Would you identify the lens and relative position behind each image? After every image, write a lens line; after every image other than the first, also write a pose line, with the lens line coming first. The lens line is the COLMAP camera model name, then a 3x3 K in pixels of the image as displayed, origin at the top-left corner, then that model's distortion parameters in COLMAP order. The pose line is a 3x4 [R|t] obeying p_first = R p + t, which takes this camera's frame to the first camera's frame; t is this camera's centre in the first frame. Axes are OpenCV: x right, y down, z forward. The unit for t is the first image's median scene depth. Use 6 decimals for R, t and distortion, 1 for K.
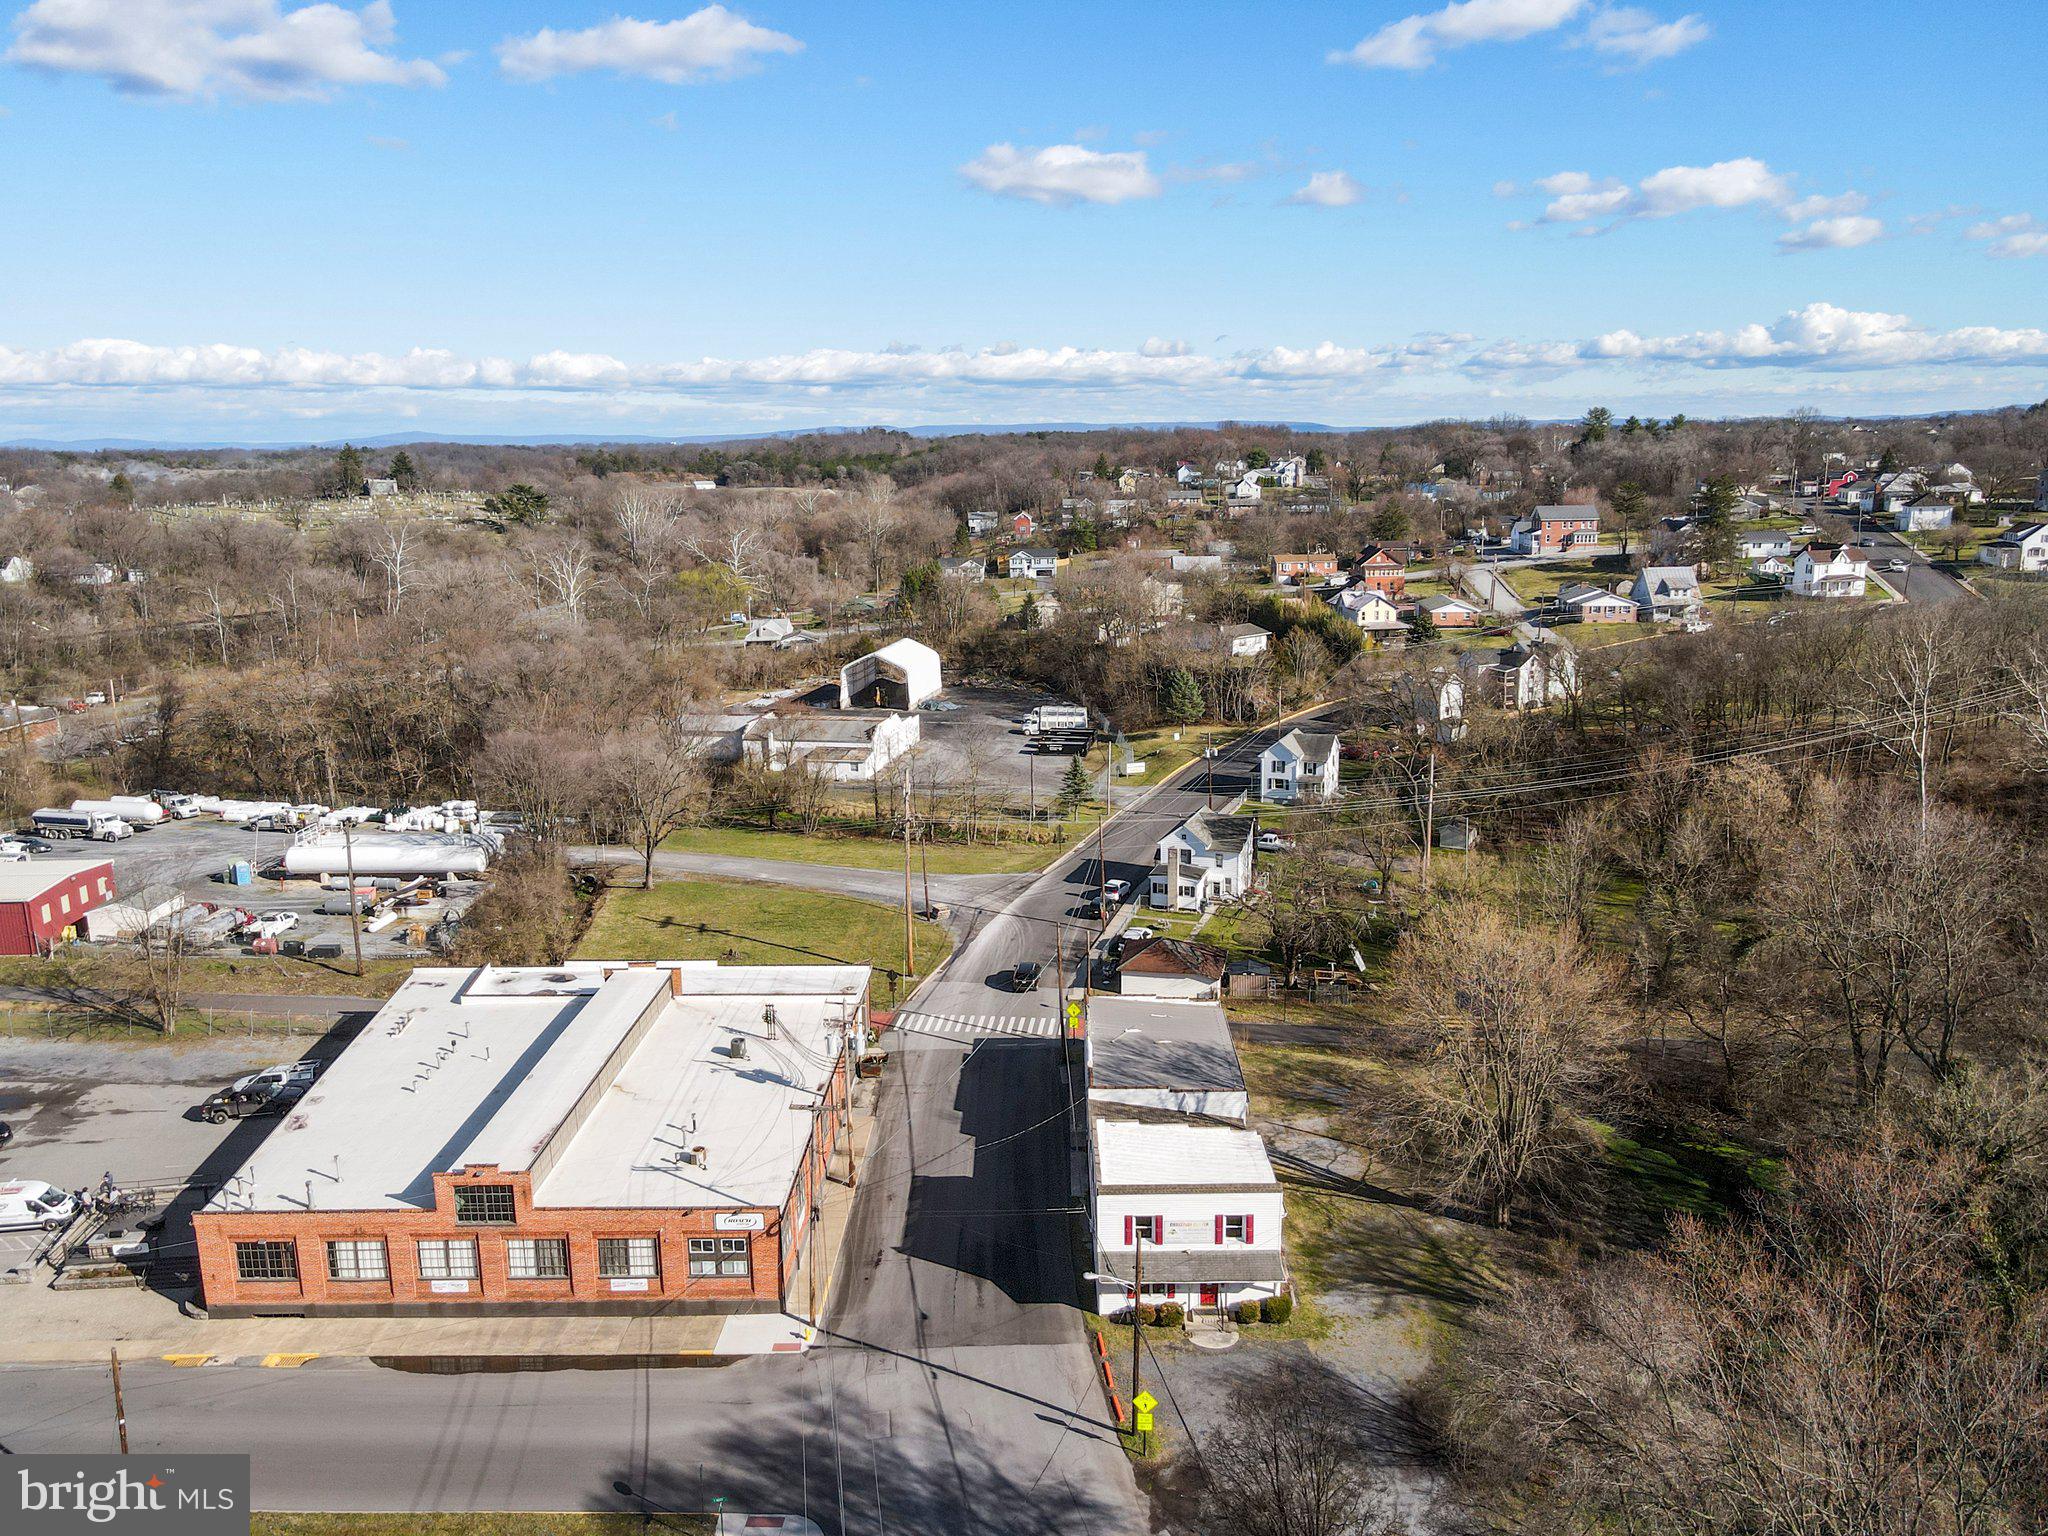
lens RADIAL K [[1485.3, 0, 1048.9], [0, 1485.3, 767.7], [0, 0, 1]] dist [-0.024499, 0.073266]
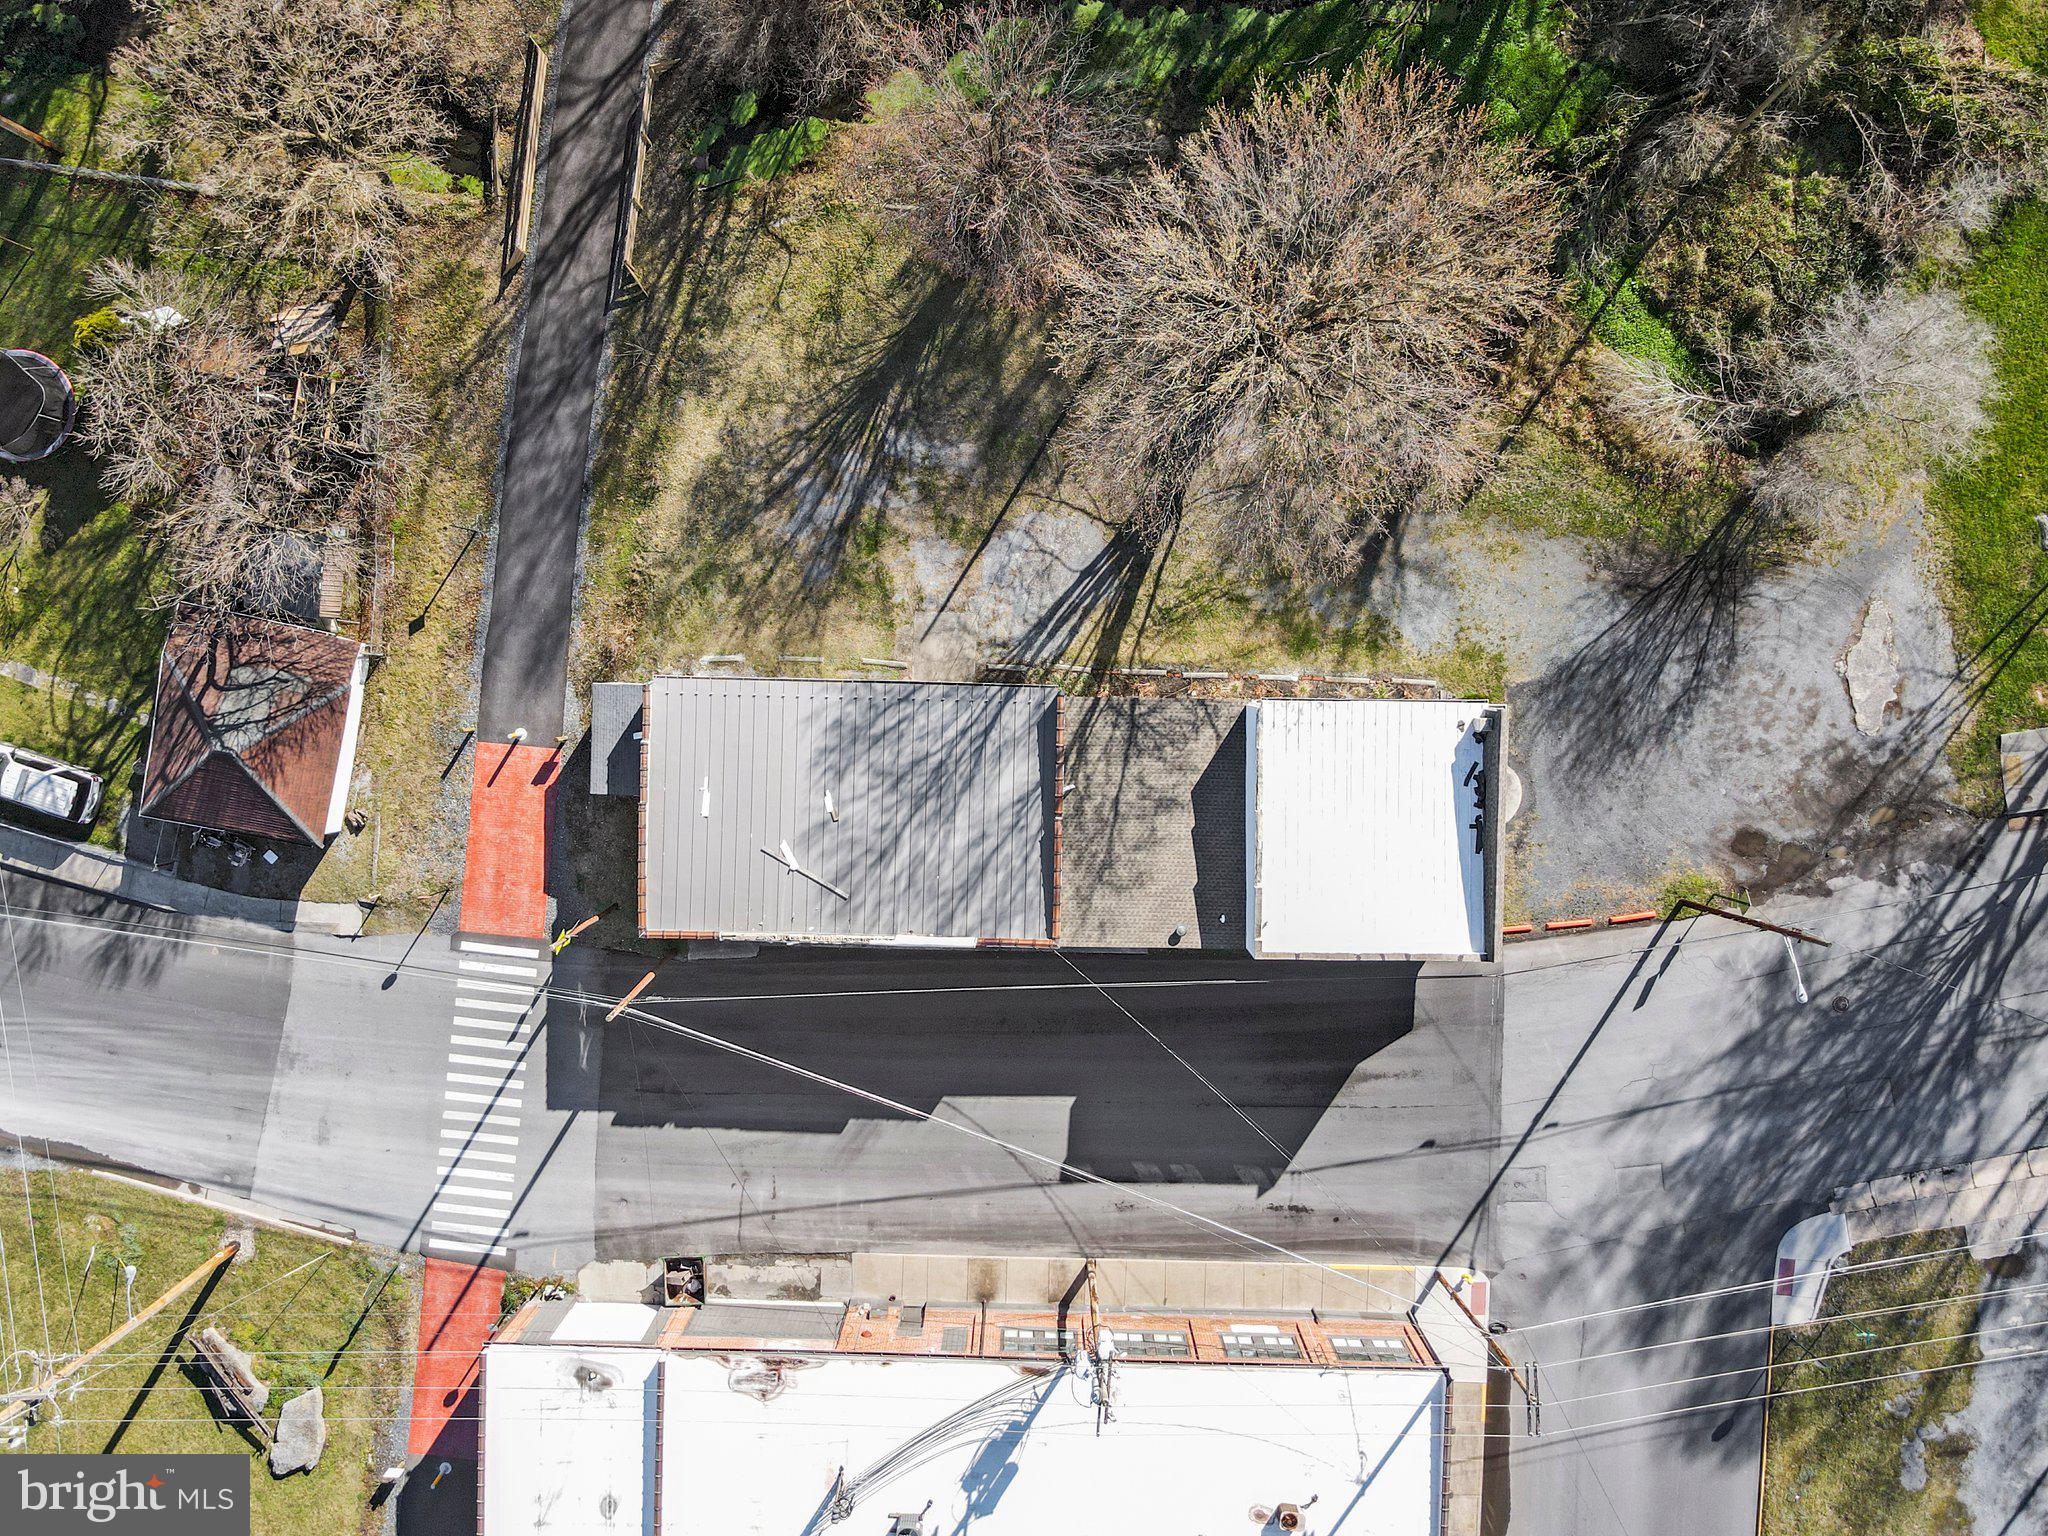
lens RADIAL K [[1476.2, 0, 1026.2], [0, 1476.2, 756.1], [0, 0, 1]] dist [0.026715, 0.002437]
pose [[0.018052, -0.998817, -0.045147, 0.110845], [0.216148, -0.040188, 0.975533, -0.318773], [-0.976194, -0.027369, 0.215167, 0.728396]]
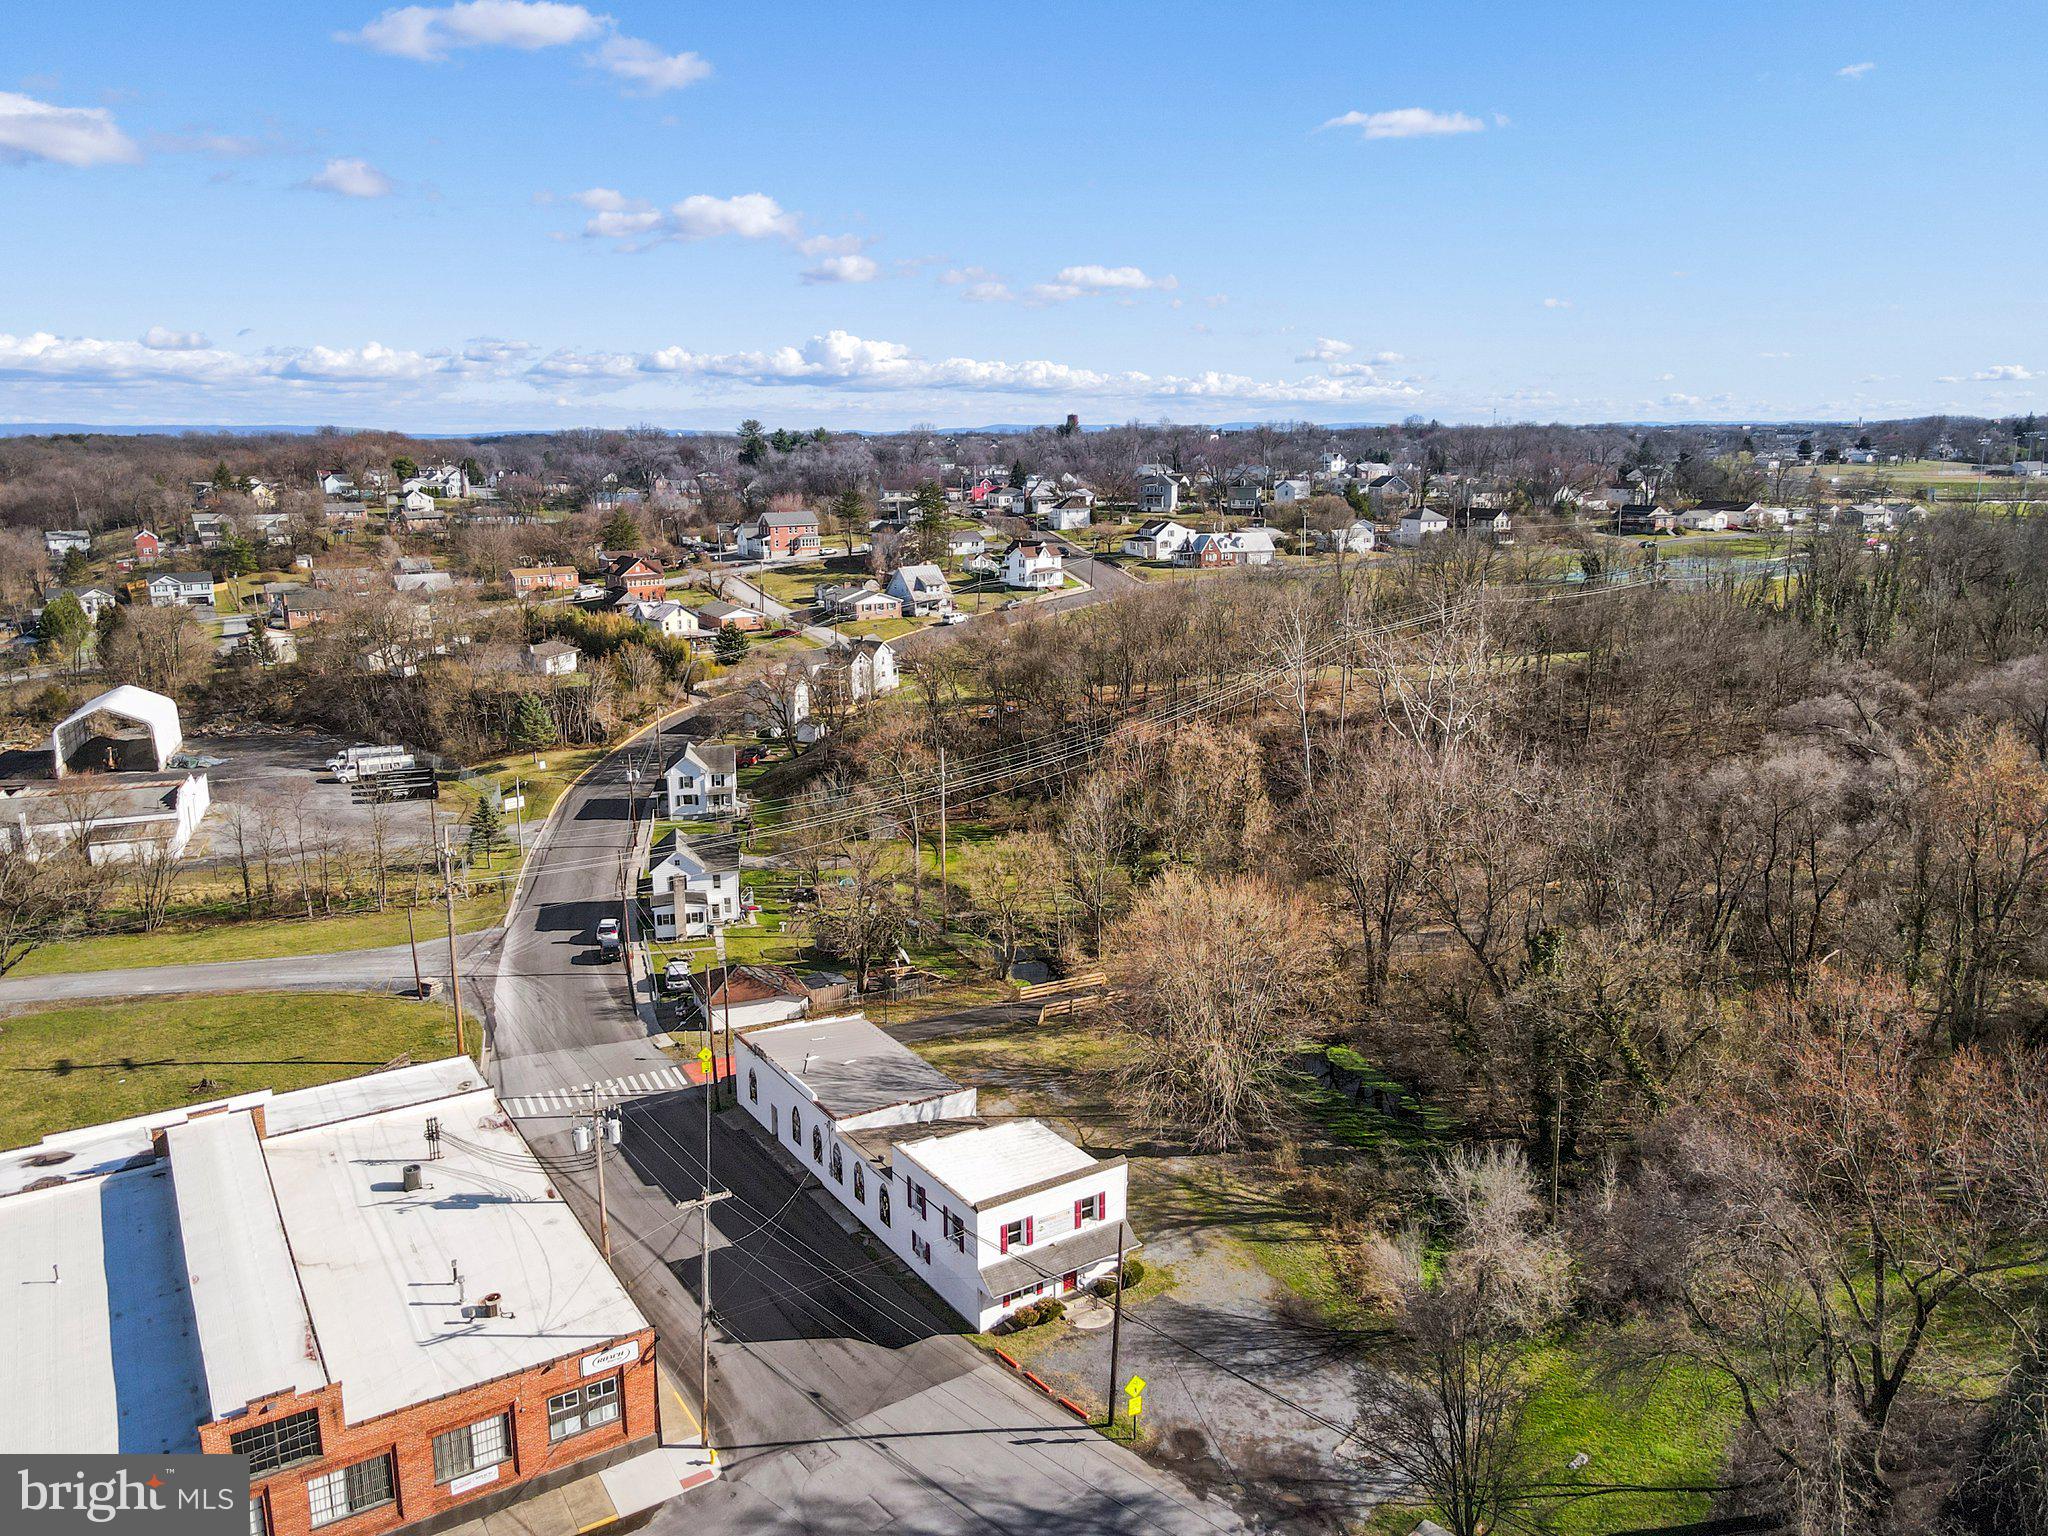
lens RADIAL K [[1475.7, 0, 1030.3], [0, 1475.7, 763.4], [0, 0, 1]] dist [0.002978, 0.007869]
pose [[0.837469, -0.107824, 0.535742, -0.294647], [0.111818, 0.993411, 0.025141, -0.020659], [-0.534922, 0.038851, 0.844008, 0.093777]]
